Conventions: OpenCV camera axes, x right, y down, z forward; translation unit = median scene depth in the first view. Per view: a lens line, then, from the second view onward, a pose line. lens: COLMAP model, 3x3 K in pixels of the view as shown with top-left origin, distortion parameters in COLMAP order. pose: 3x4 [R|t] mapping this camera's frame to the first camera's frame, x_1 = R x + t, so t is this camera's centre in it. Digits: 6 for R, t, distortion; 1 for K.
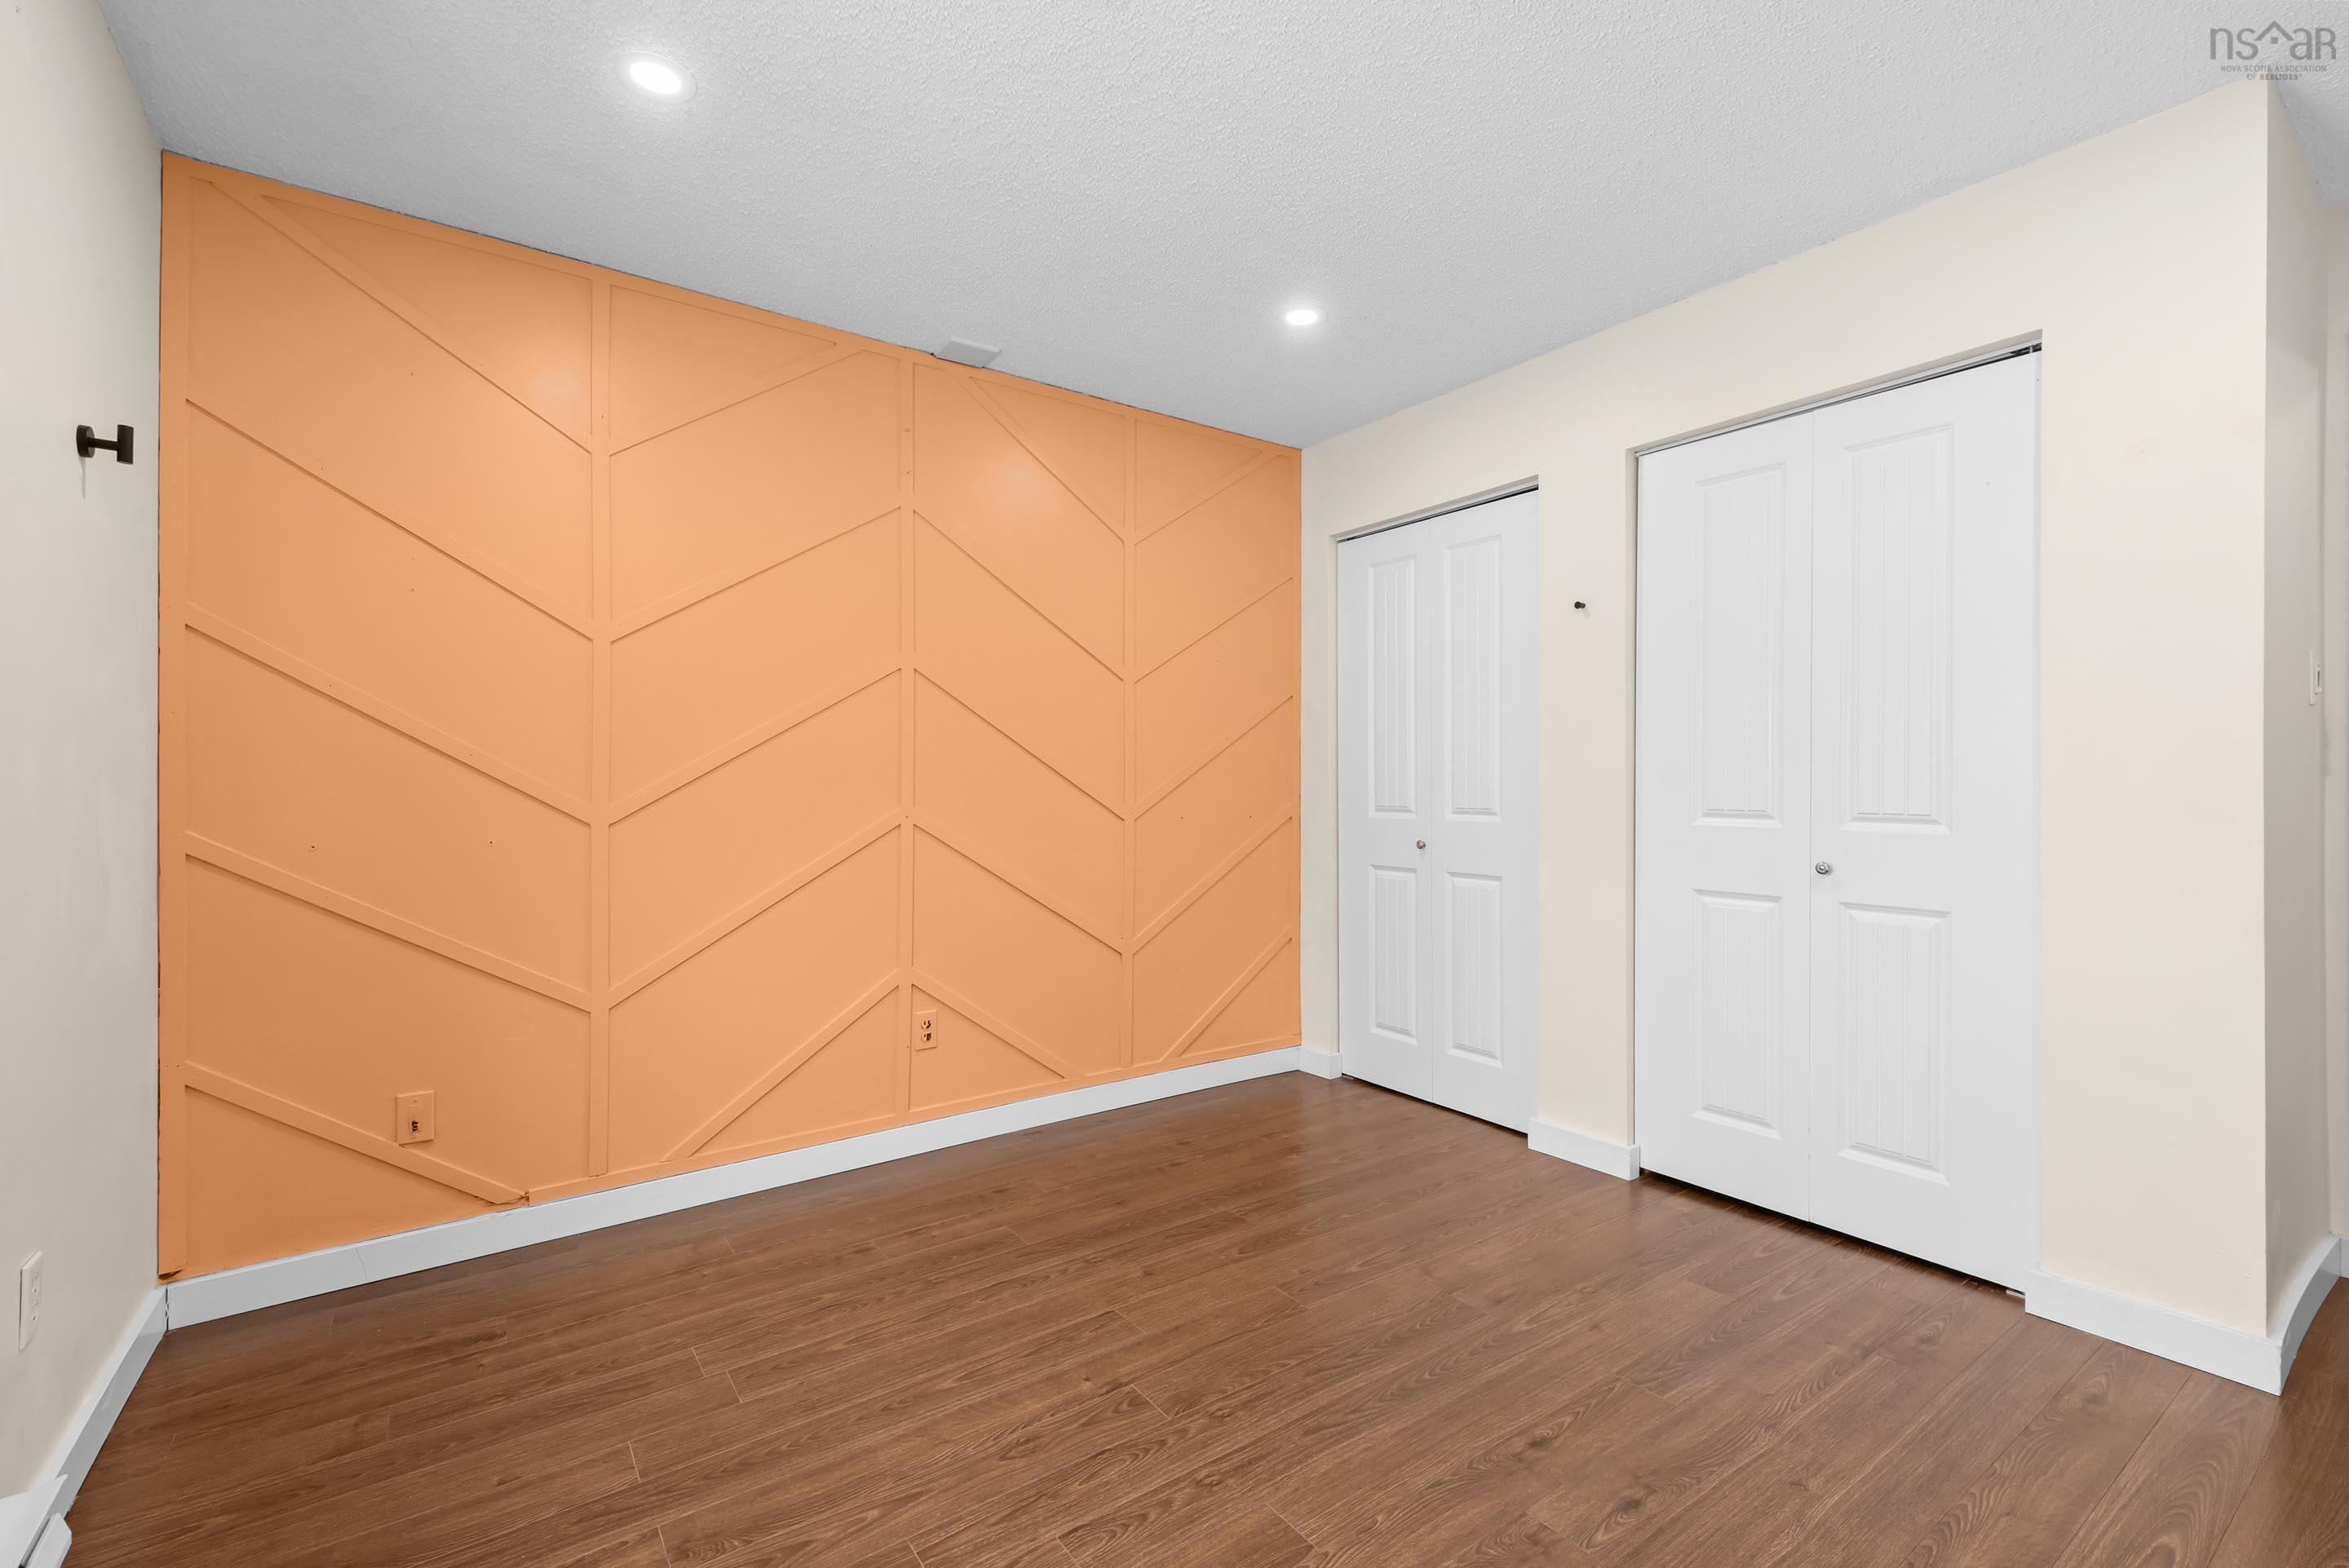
lens RADIAL K [[1022.3, 0, 1175.8], [0, 1022.3, 780.4], [0, 0, 1]] dist [0.009444, -0.000255]
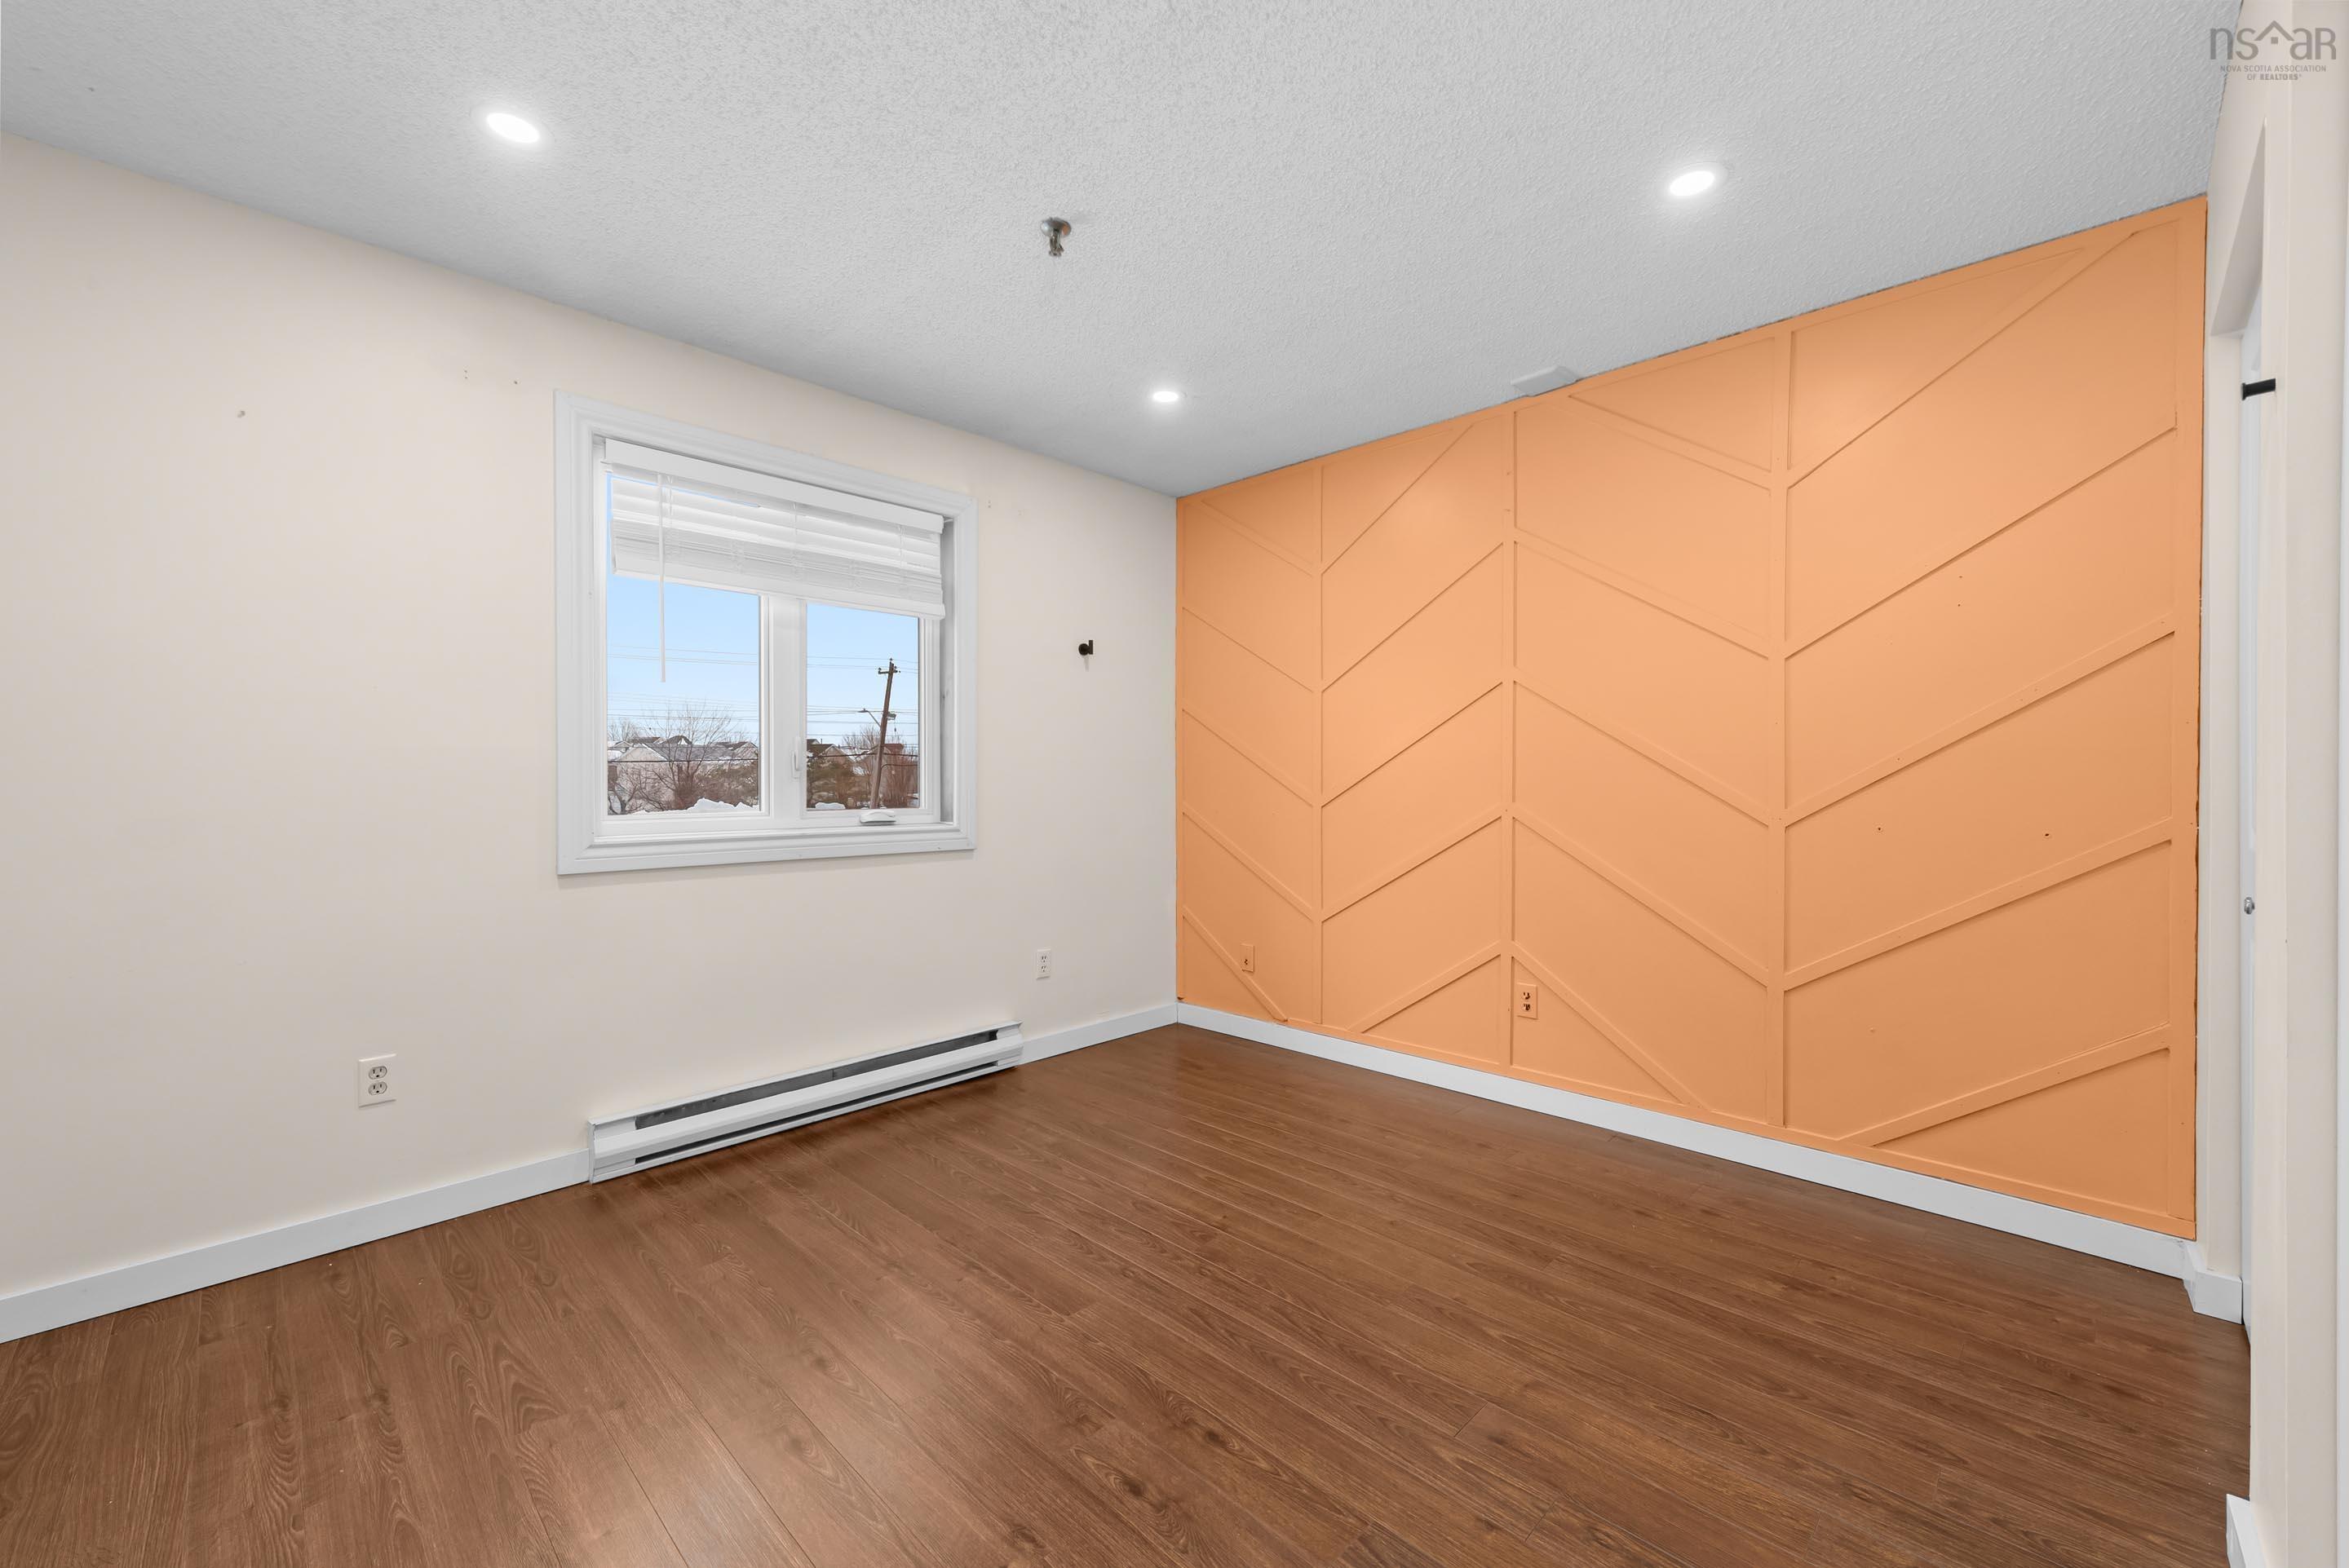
lens RADIAL K [[922.8, 0, 1179.9], [0, 922.8, 784.7], [0, 0, 1]] dist [0.013788, 0.000043]
pose [[0.169592, 0.008317, -0.985479, 0.909366], [0.003888, 0.999951, 0.009108, -0.005955], [0.985507, -0.005376, 0.169551, 0.594425]]
